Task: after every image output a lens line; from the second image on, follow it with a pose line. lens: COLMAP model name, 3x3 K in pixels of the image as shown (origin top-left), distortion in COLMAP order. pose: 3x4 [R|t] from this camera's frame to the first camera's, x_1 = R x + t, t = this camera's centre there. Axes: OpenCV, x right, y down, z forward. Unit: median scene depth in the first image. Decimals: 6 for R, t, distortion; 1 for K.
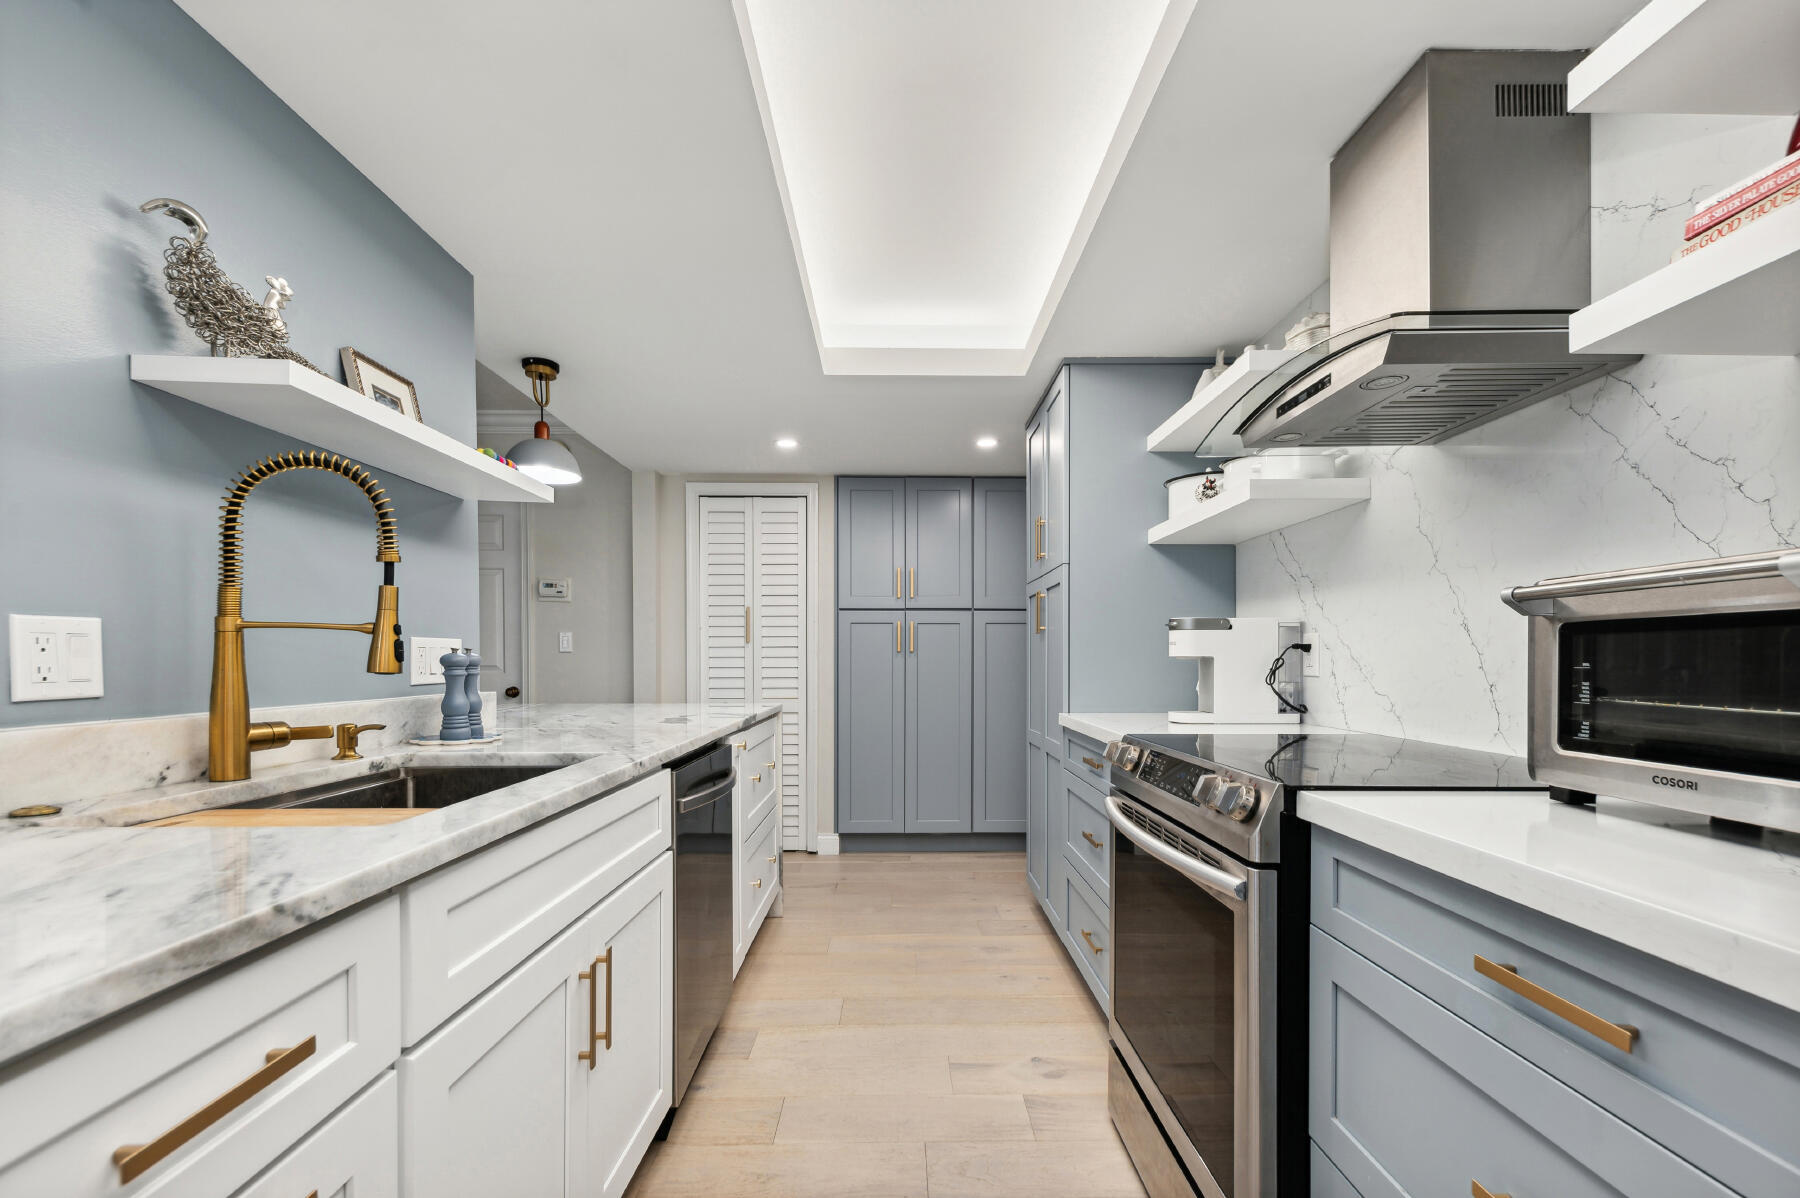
lens RADIAL K [[795.5, 0, 943.6], [0, 795.5, 666.7], [0, 0, 1]] dist [0.035257, 0.000121]
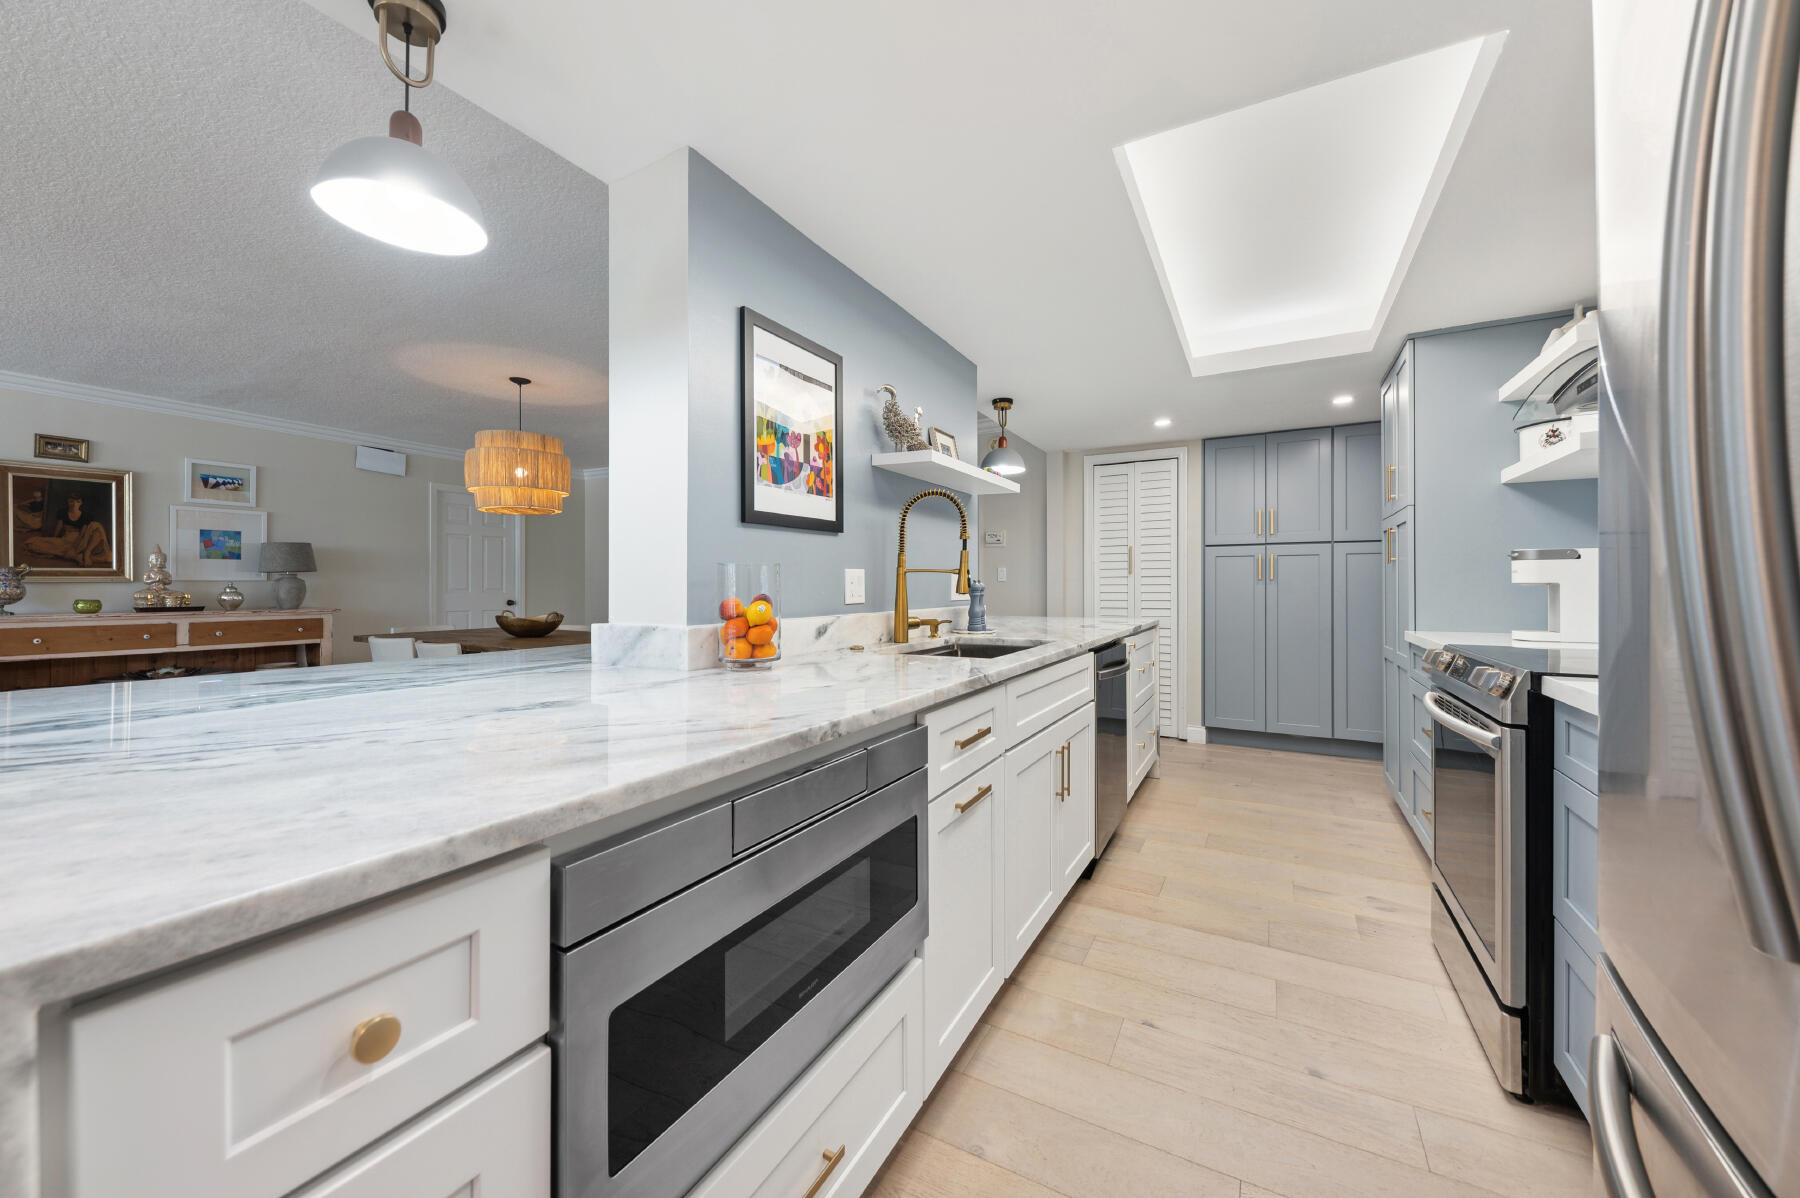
lens RADIAL K [[675.2, 0, 901.0], [0, 675.2, 587.1], [0, 0, 1]] dist [-0.009444, -0.000011]
pose [[0.848439, -0.001699, -0.529291, 0.045380], [-0.002490, 0.999971, -0.007200, 0.002541], [0.529288, 0.007427, 0.848410, -0.302537]]
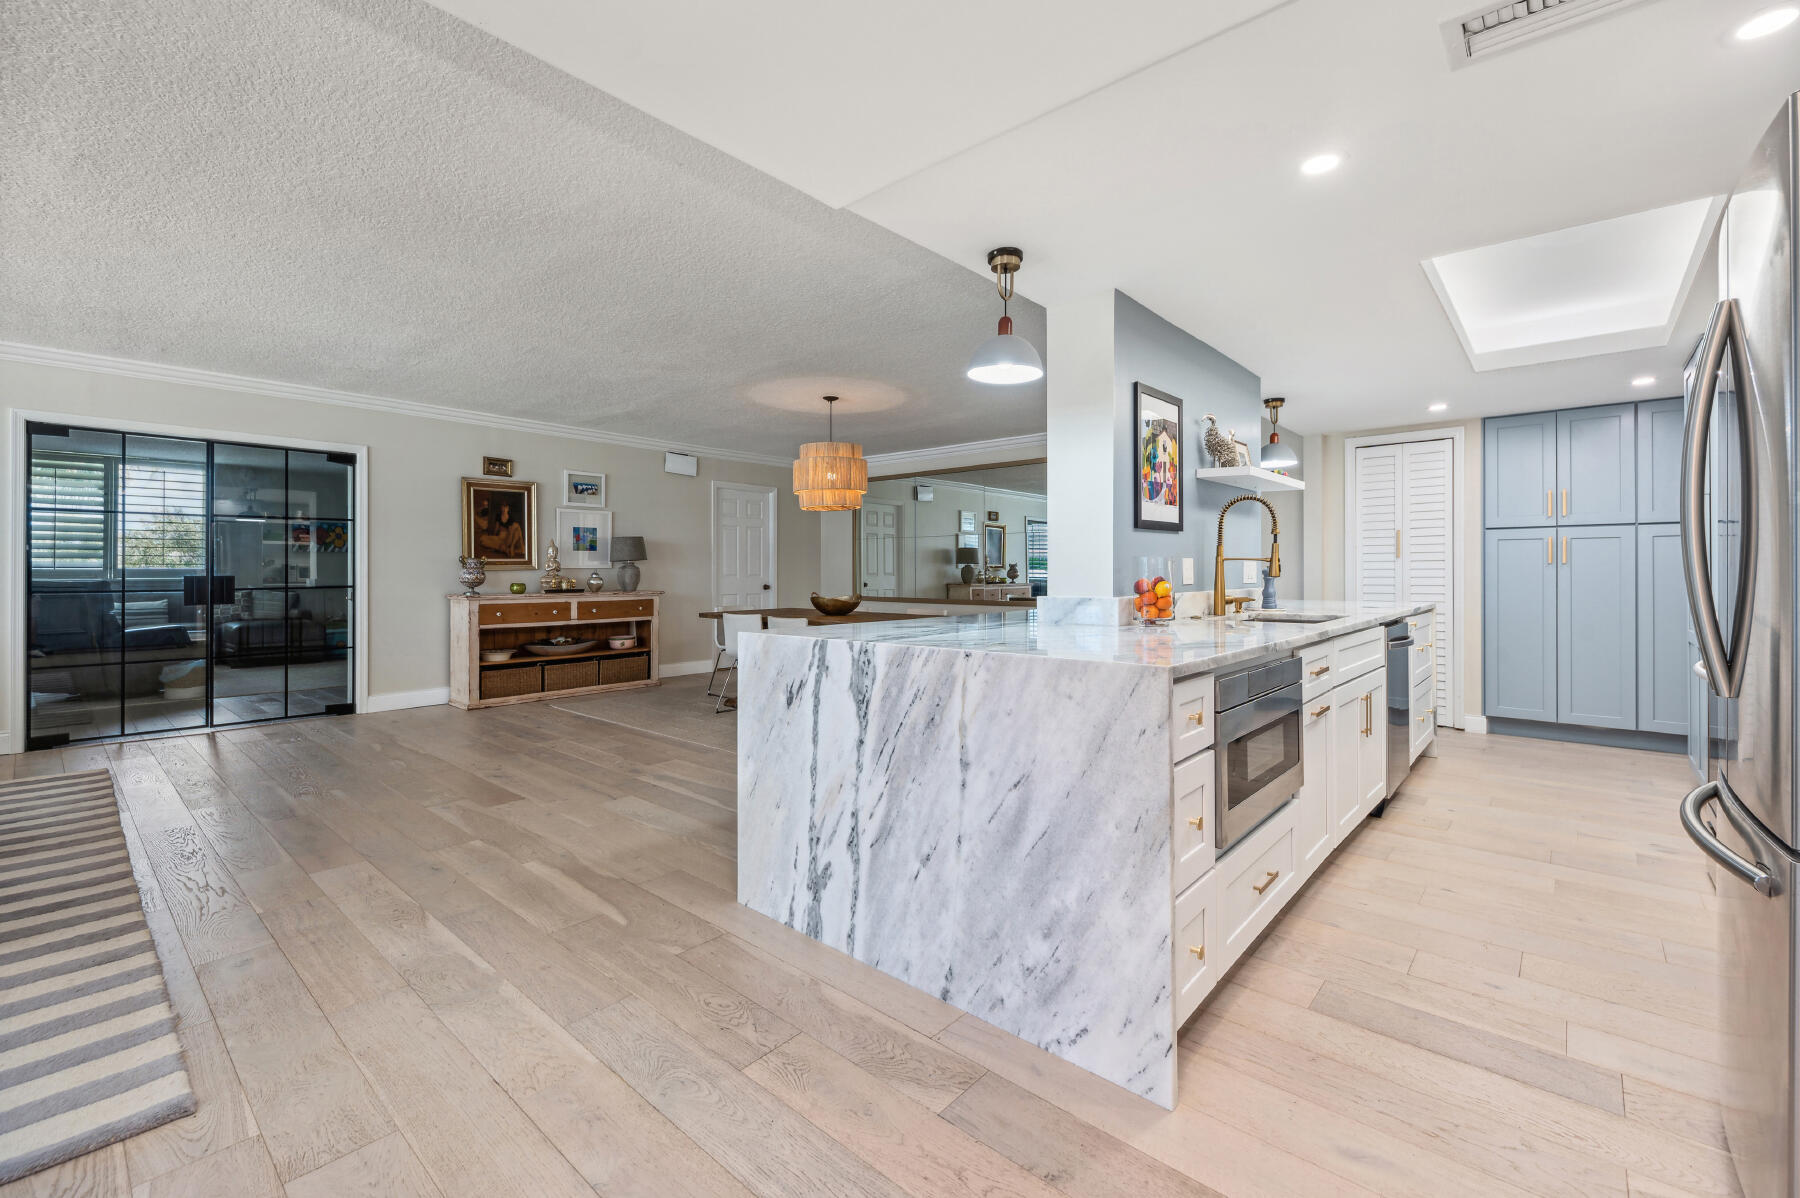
lens RADIAL K [[771.3, 0, 911.4], [0, 771.3, 572.7], [0, 0, 1]] dist [0.001008, -0.006647]
pose [[0.718268, -0.003173, -0.695759, 0.113749], [-0.001920, 0.999977, -0.006543, 0.007327], [0.695764, 0.006035, 0.718245, -0.924601]]
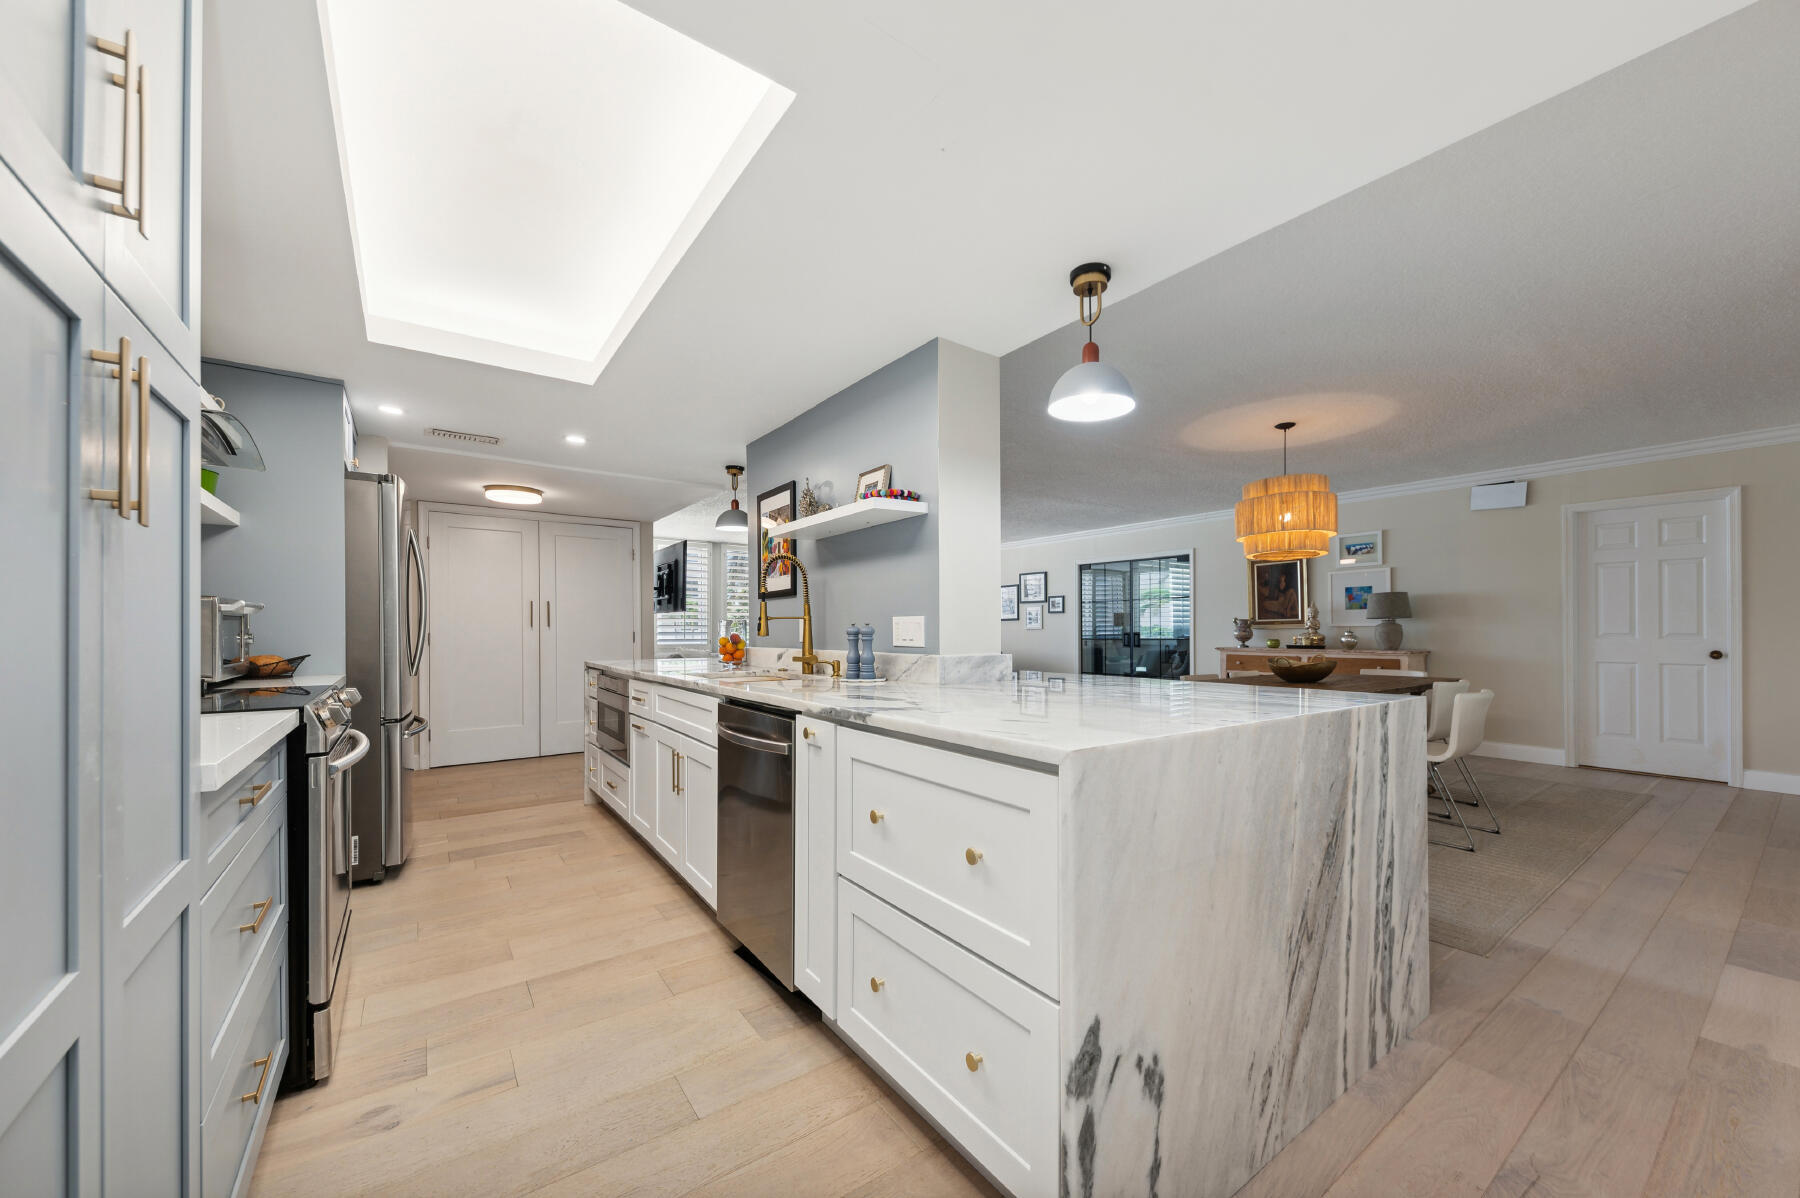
lens RADIAL K [[714.3, 0, 962.6], [0, 714.3, 638.9], [0, 0, 1]] dist [0.002754, -0.000058]
pose [[-0.828357, 0.003799, -0.560187, 0.038545], [-0.005054, 0.999886, 0.014254, -0.008954], [0.560177, 0.014638, -0.828243, 1.844813]]
